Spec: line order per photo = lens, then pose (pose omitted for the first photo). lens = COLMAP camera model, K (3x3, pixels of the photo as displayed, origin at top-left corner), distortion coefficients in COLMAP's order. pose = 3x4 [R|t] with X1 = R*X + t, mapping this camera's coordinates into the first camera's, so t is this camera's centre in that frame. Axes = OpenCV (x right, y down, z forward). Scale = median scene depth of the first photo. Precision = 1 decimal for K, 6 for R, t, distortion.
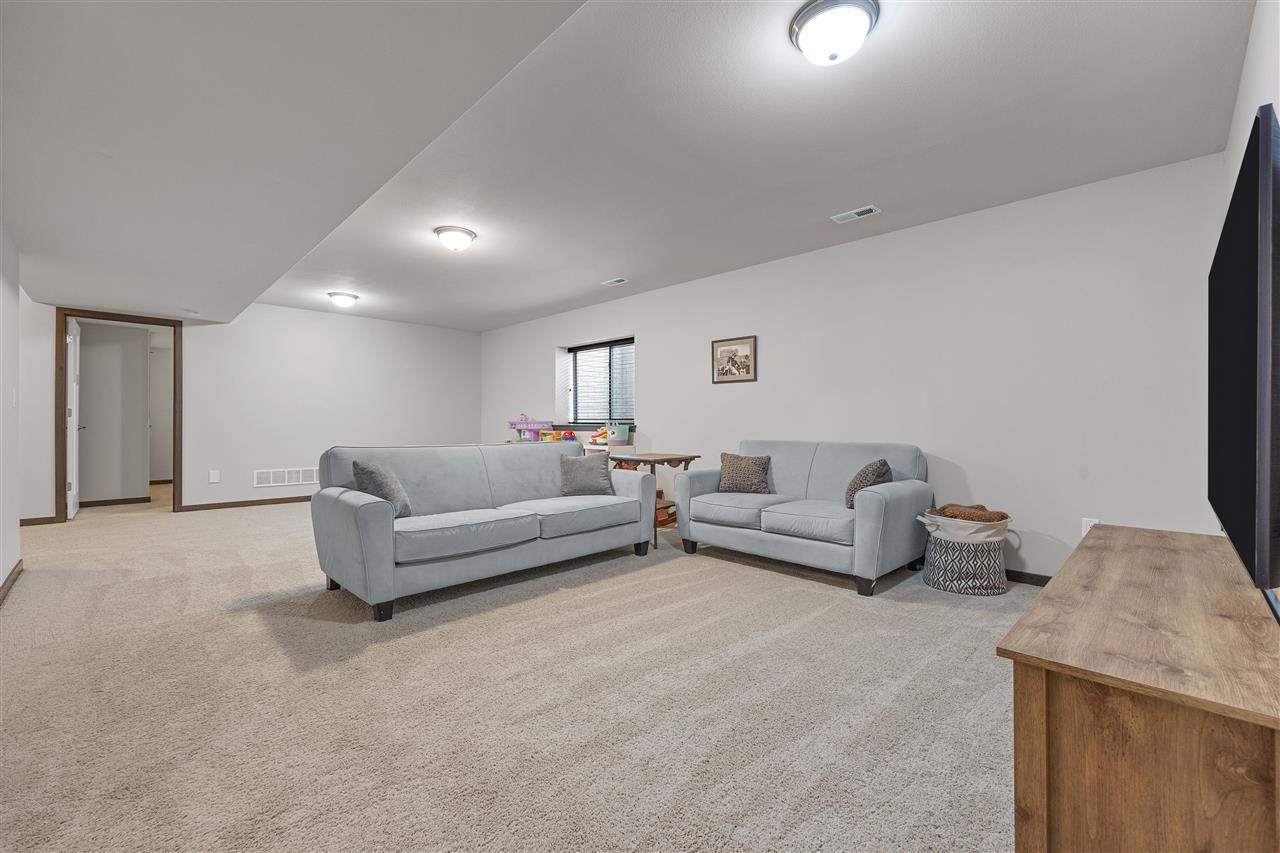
lens RADIAL K [[517.0, 0, 647.2], [0, 517.0, 424.8], [0, 0, 1]] dist [-0.003405, -0.000016]
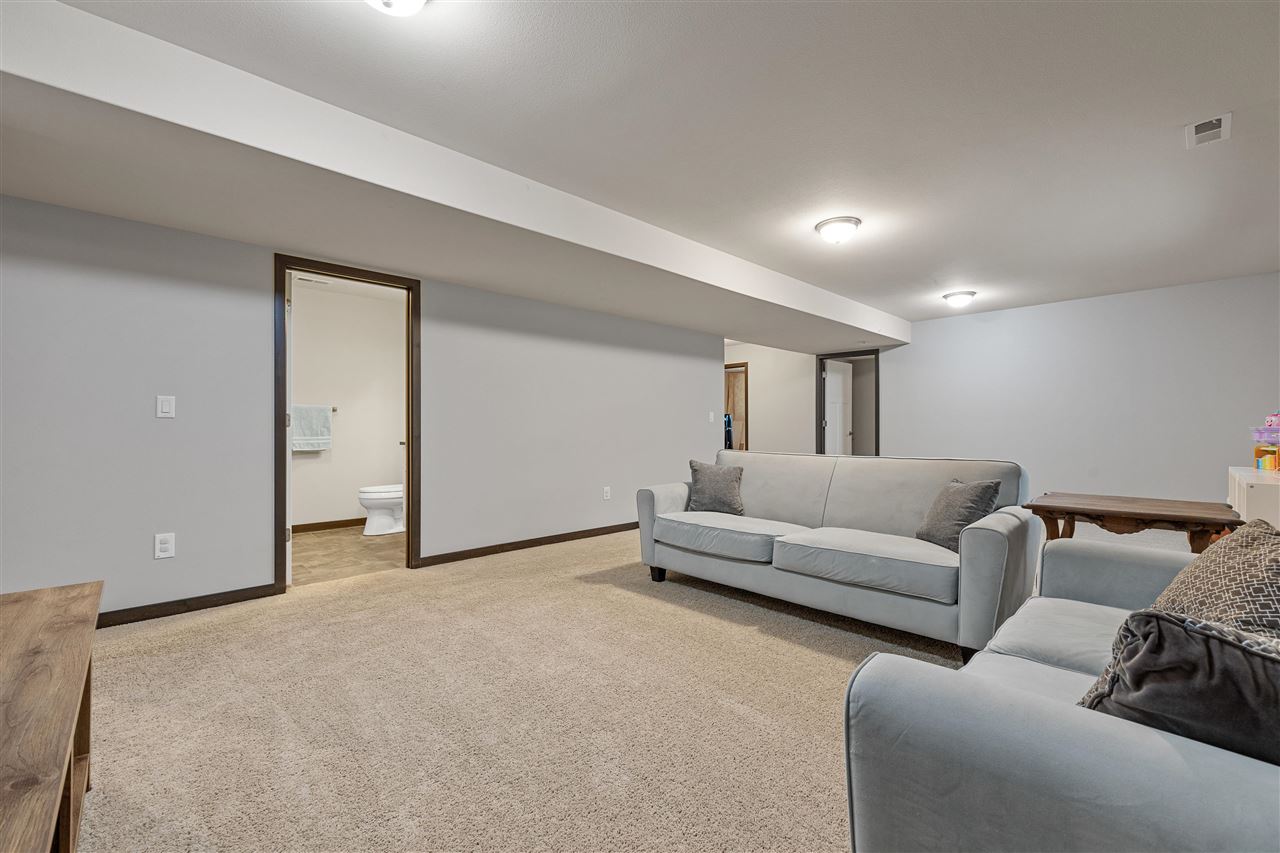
lens RADIAL K [[517.0, 0, 640.9], [0, 517.0, 423.0], [0, 0, 1]] dist [-0.003405, -0.000016]
pose [[-0.002642, -0.010390, -0.999943, 0.429683], [-0.002994, 0.999942, -0.010382, -0.006680], [0.999992, 0.002967, -0.002673, 0.504788]]
